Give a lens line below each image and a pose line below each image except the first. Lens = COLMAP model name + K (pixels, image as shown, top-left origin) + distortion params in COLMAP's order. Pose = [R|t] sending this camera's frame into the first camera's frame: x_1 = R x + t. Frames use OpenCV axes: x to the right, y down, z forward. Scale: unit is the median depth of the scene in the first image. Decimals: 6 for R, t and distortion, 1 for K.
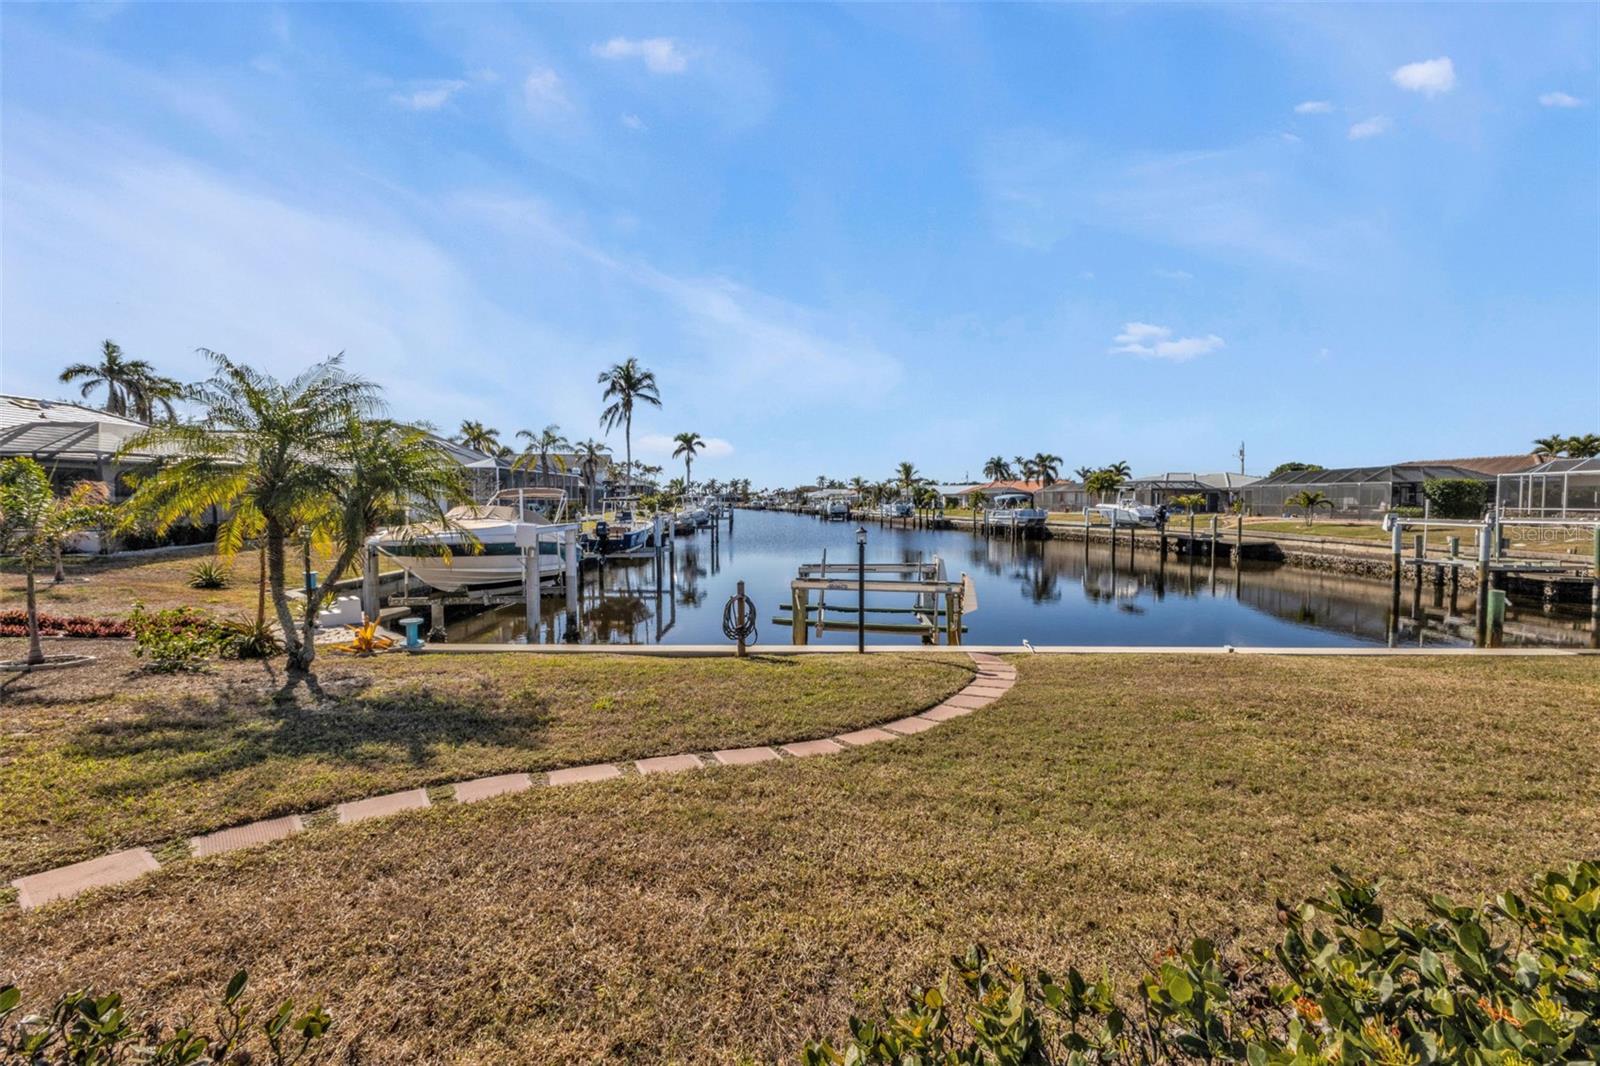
lens RADIAL K [[677.0, 0, 792.4], [0, 677.0, 533.1], [0, 0, 1]] dist [-0.000002, 0.000245]
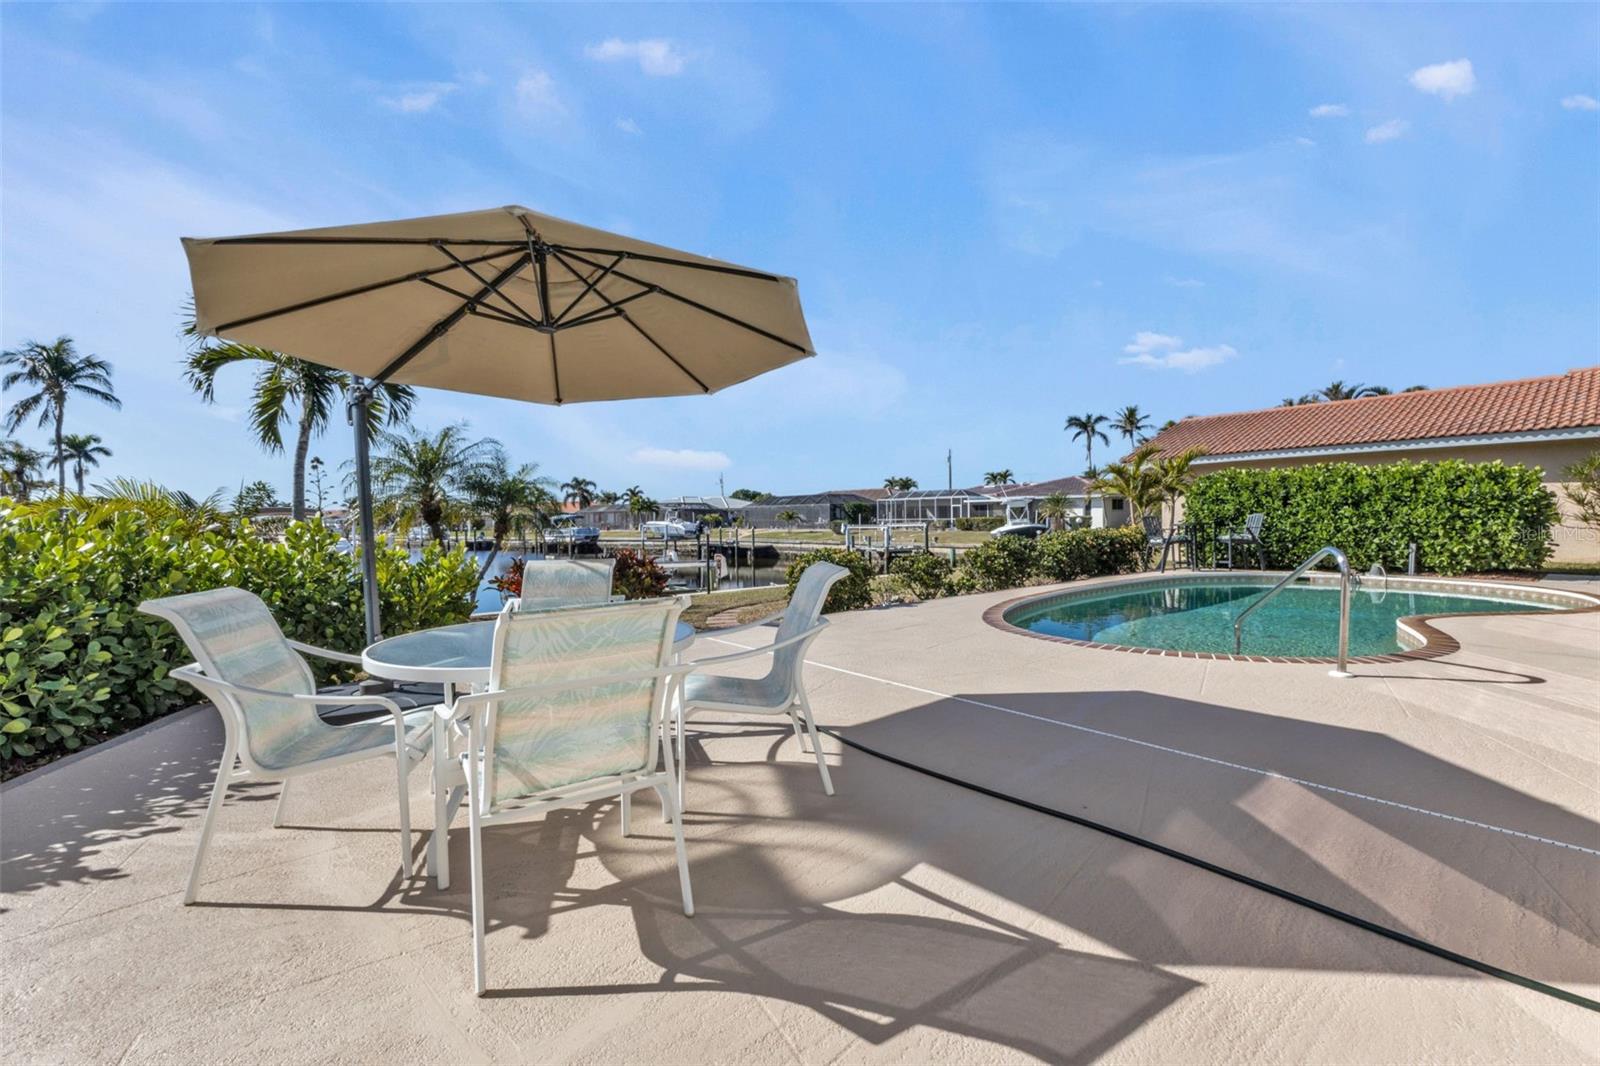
lens RADIAL K [[677.0, 0, 792.4], [0, 677.0, 533.1], [0, 0, 1]] dist [-0.000002, 0.000245]
pose [[0.755022, -0.025926, 0.655187, -0.140930], [0.046995, 0.998788, -0.014633, 0.007161], [-0.654013, 0.041838, 0.755325, -0.084266]]
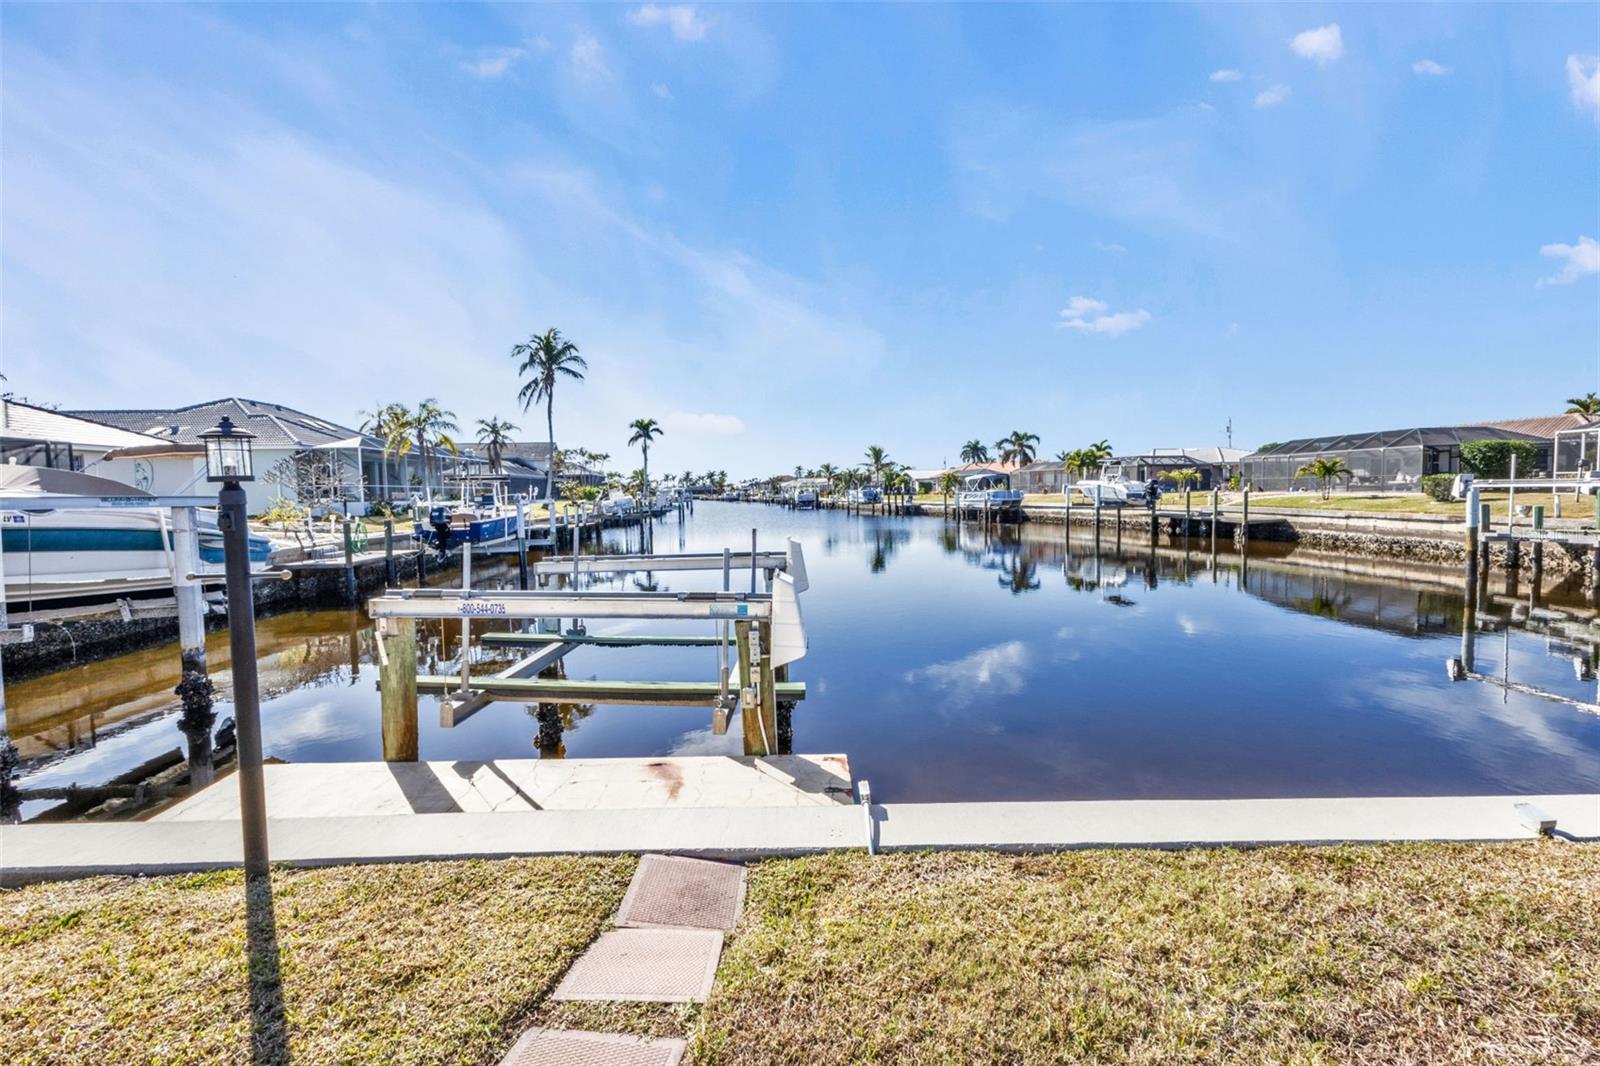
lens RADIAL K [[688.4, 0, 790.5], [0, 688.4, 529.7], [0, 0, 1]] dist [0.003597, 0.000074]
pose [[0.999457, -0.019469, 0.026601, 0.048433], [0.019280, 0.999787, 0.007367, 0.005488], [-0.026739, -0.006850, 0.999619, 0.107724]]
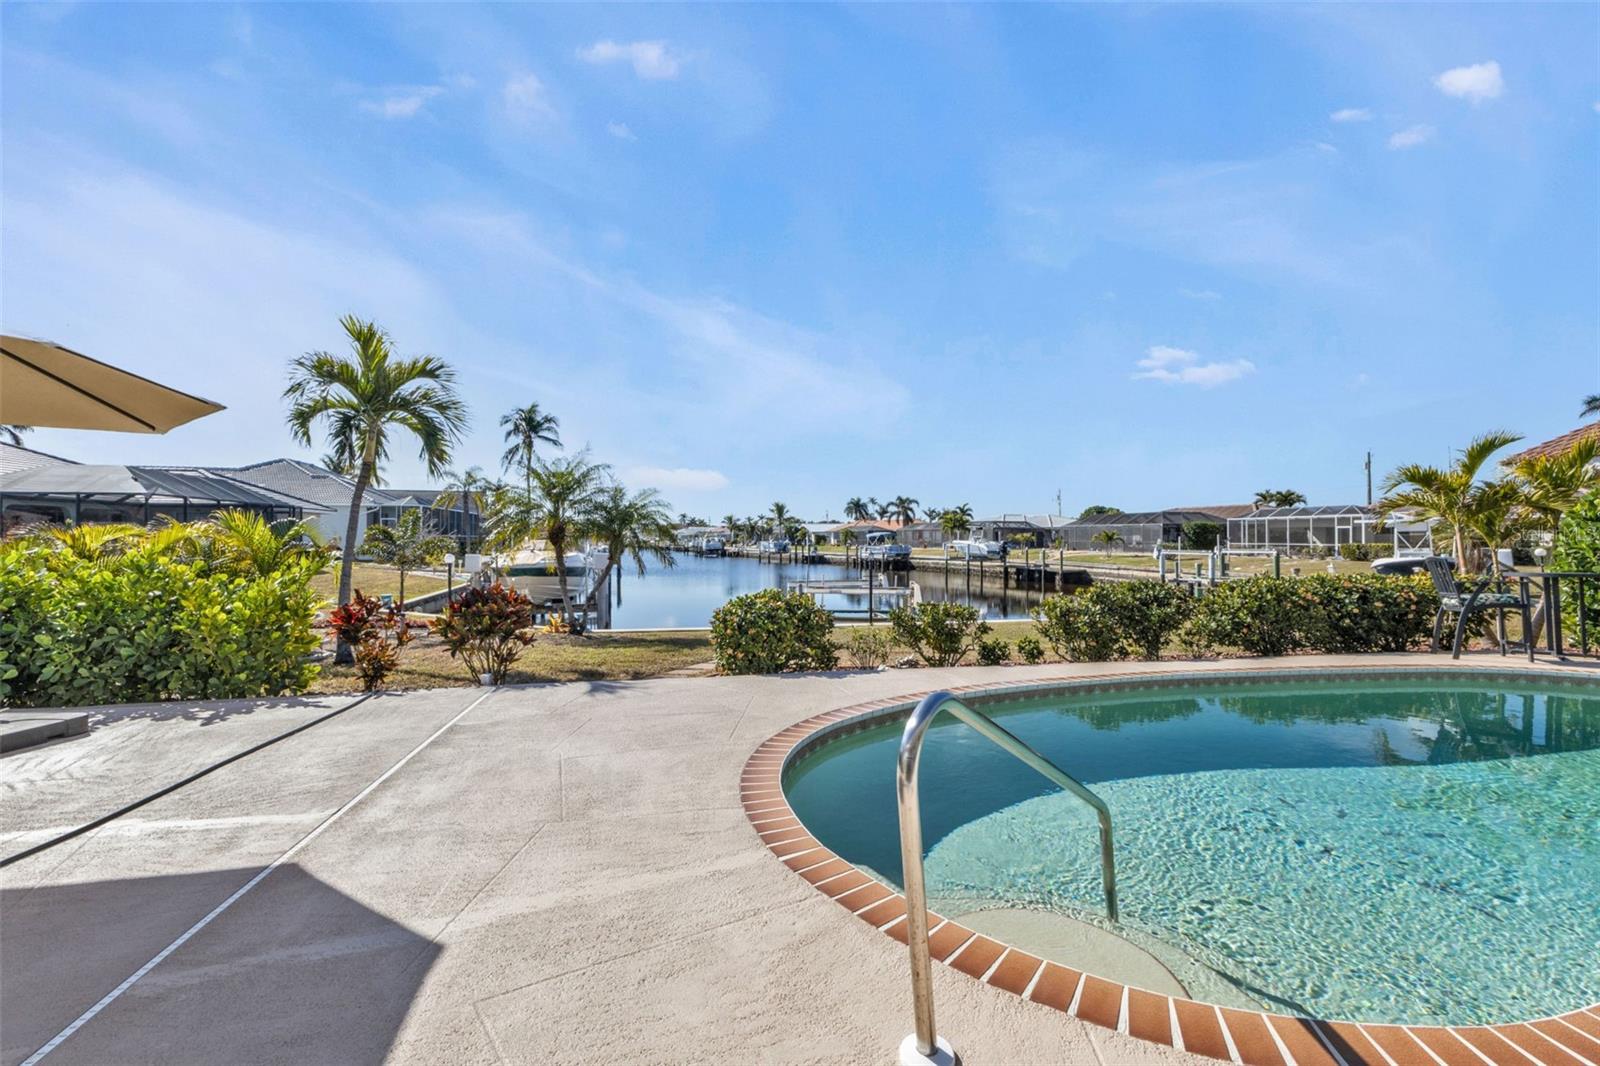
lens RADIAL K [[671.7, 0, 792.6], [0, 671.7, 530.1], [0, 0, 1]] dist [0.000042, 0.000184]
pose [[0.978488, 0.002757, 0.206287, -0.066048], [0.009605, 0.998218, -0.058900, 0.005317], [-0.206082, 0.059614, 0.976717, -0.092752]]
